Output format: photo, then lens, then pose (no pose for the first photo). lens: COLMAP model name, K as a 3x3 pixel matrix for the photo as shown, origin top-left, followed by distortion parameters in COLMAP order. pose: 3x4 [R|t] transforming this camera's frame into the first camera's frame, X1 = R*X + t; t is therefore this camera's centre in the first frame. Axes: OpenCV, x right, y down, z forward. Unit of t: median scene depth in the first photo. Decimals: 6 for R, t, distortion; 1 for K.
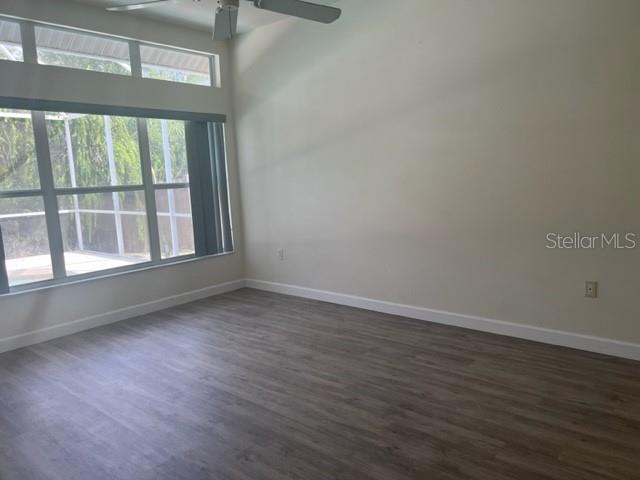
lens RADIAL K [[486.7, 0, 320.0], [0, 486.7, 240.0], [0, 0, 1]] dist [0.024960, -0.005290]
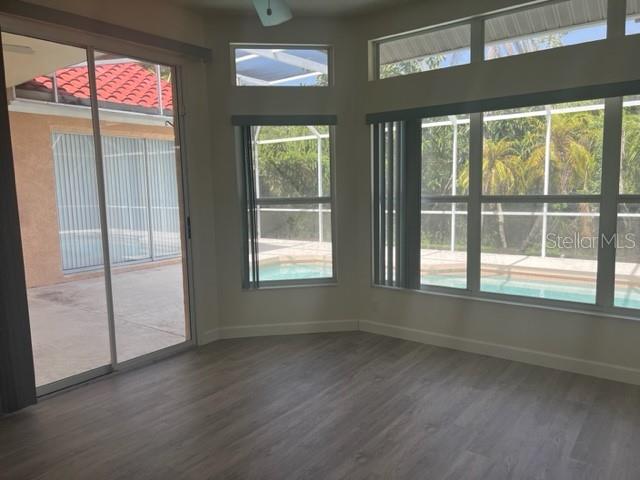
lens RADIAL K [[486.7, 0, 320.0], [0, 486.7, 240.0], [0, 0, 1]] dist [0.024960, -0.005290]
pose [[0.068928, 0.171110, -0.982838, 0.377237], [-0.122007, 0.979232, 0.161926, -0.140877], [0.990133, 0.108752, 0.088373, 0.652768]]
